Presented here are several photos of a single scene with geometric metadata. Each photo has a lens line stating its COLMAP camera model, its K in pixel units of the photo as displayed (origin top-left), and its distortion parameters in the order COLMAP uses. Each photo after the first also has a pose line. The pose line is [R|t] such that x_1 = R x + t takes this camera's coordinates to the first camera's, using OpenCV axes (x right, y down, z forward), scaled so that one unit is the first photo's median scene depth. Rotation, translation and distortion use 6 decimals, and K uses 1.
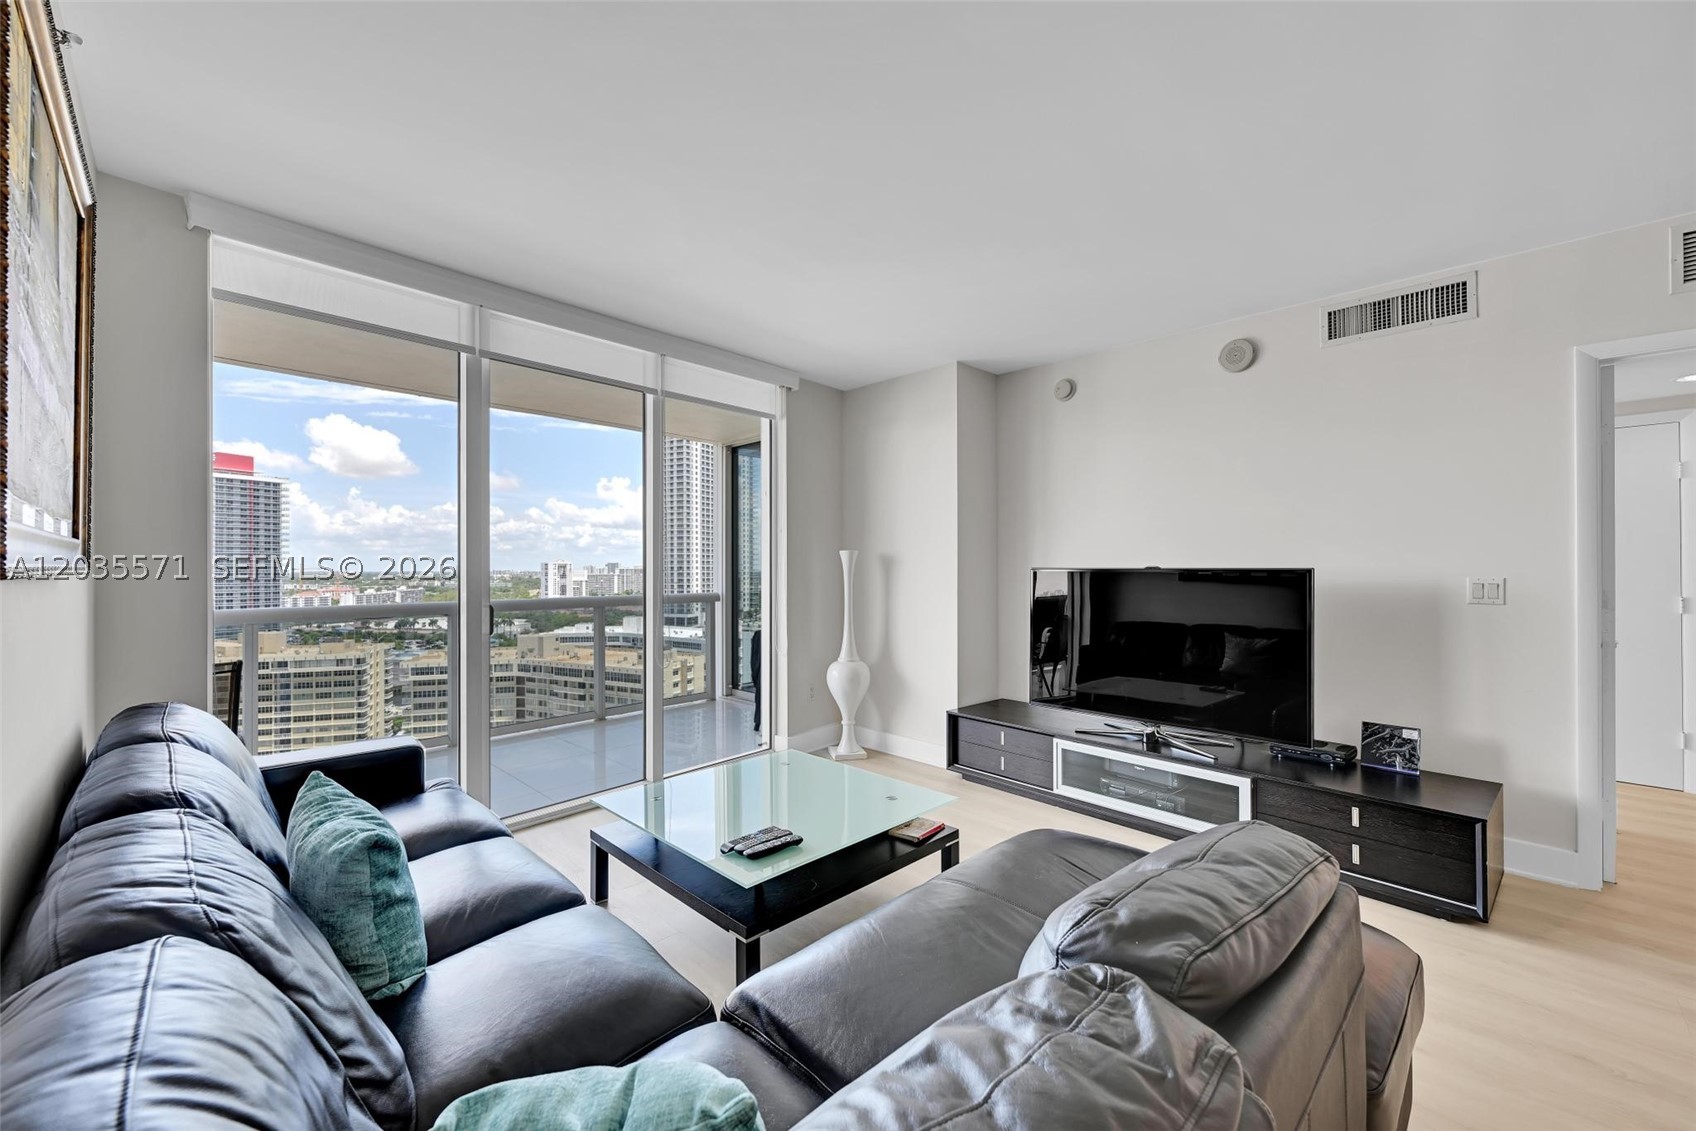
lens RADIAL K [[672.9, 0, 842.0], [0, 672.9, 567.1], [0, 0, 1]] dist [0.001111, 0.000045]
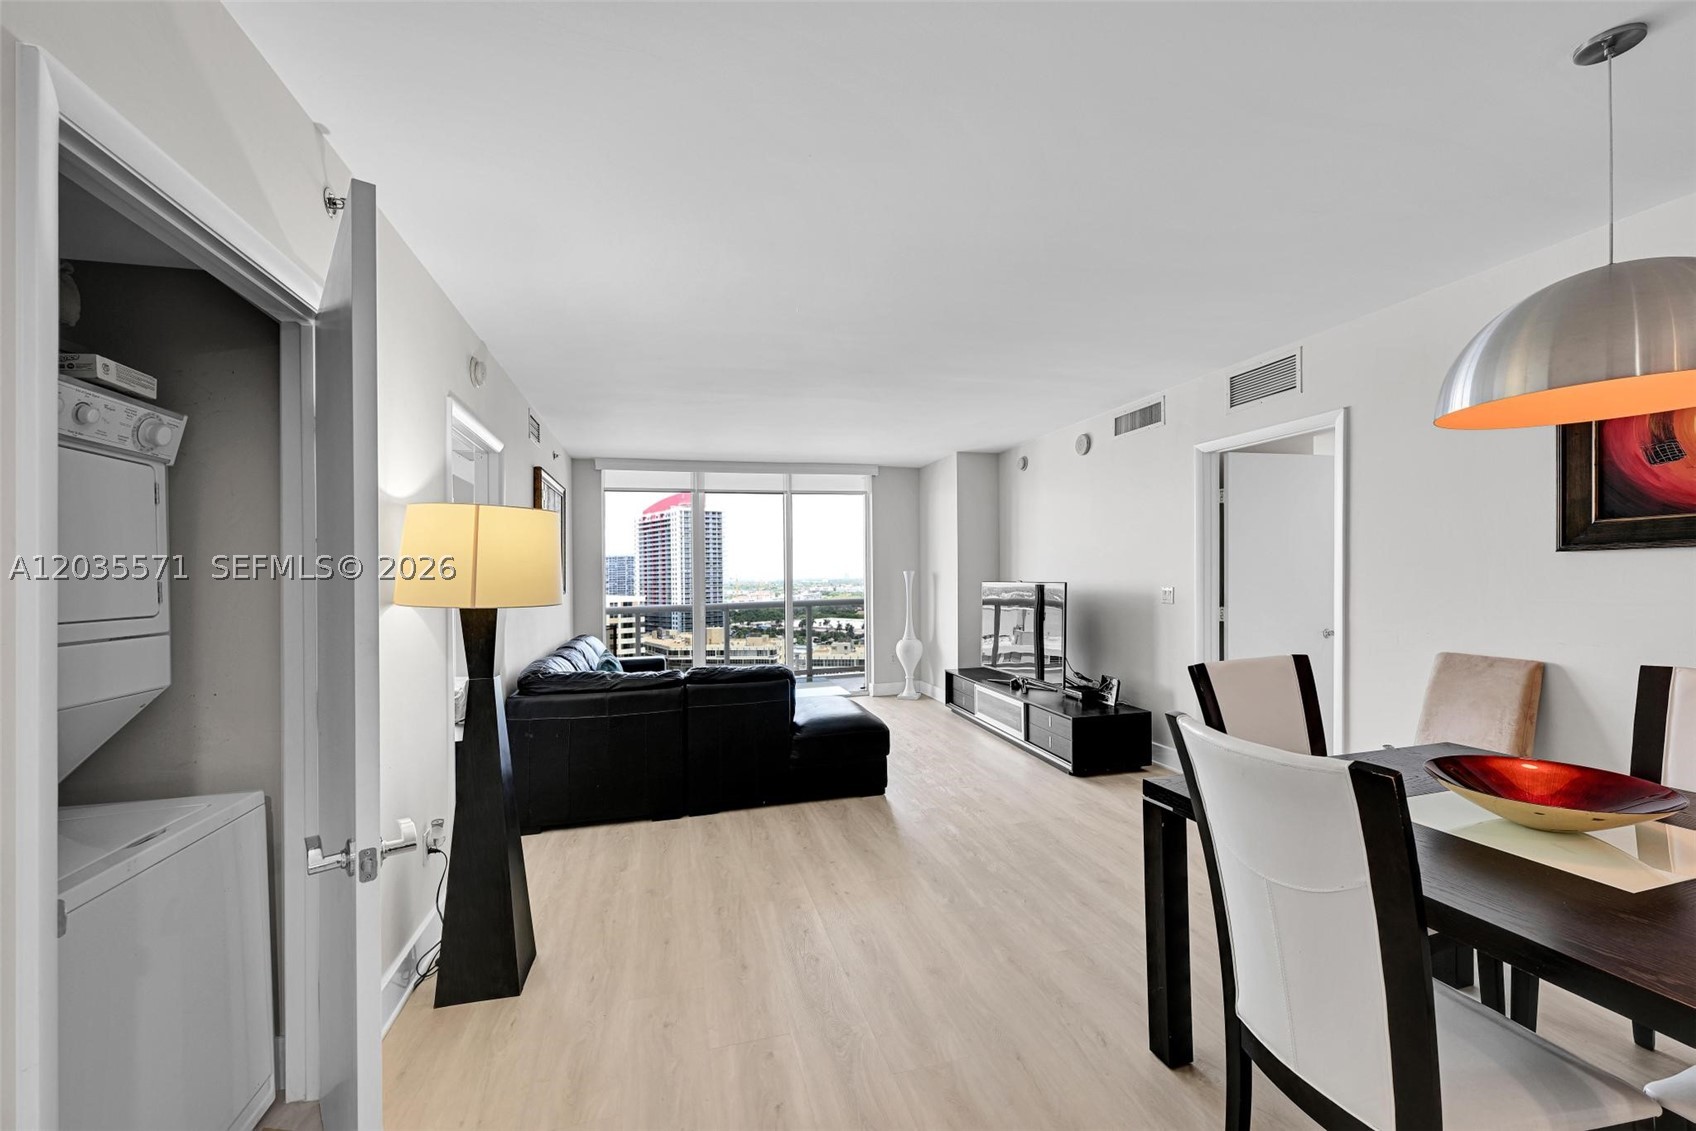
lens RADIAL K [[677.4, 0, 839.9], [0, 677.4, 566.3], [0, 0, 1]] dist [0.001145, -0.000345]
pose [[0.864807, -0.025520, -0.501455, 0.716458], [0.022668, 0.999674, -0.011783, -0.022539], [0.501592, -0.001177, 0.865104, -0.509175]]
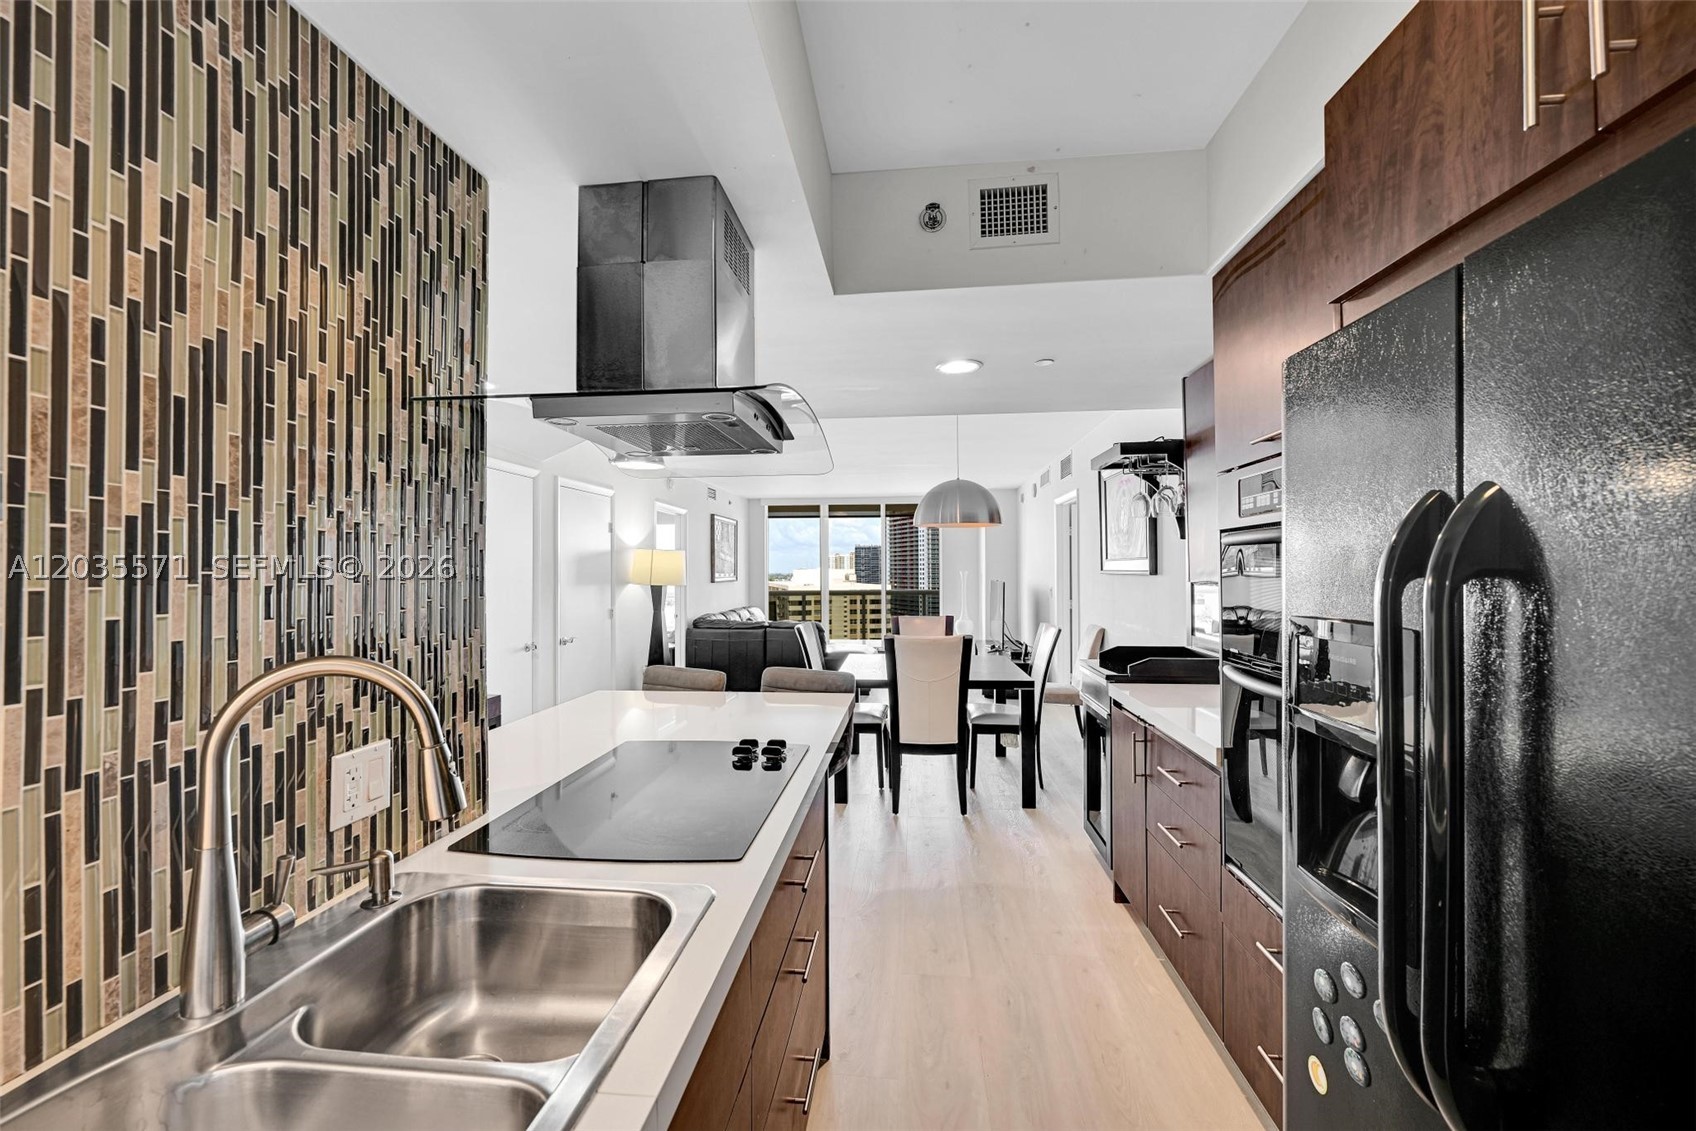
lens RADIAL K [[671.3, 0, 840.4], [0, 671.3, 566.4], [0, 0, 1]] dist [0.001682, 0.000206]
pose [[0.631004, -0.005165, -0.775763, 1.569269], [0.003983, 0.999986, -0.003417, -0.034331], [0.775770, -0.000934, 0.631015, -0.792423]]
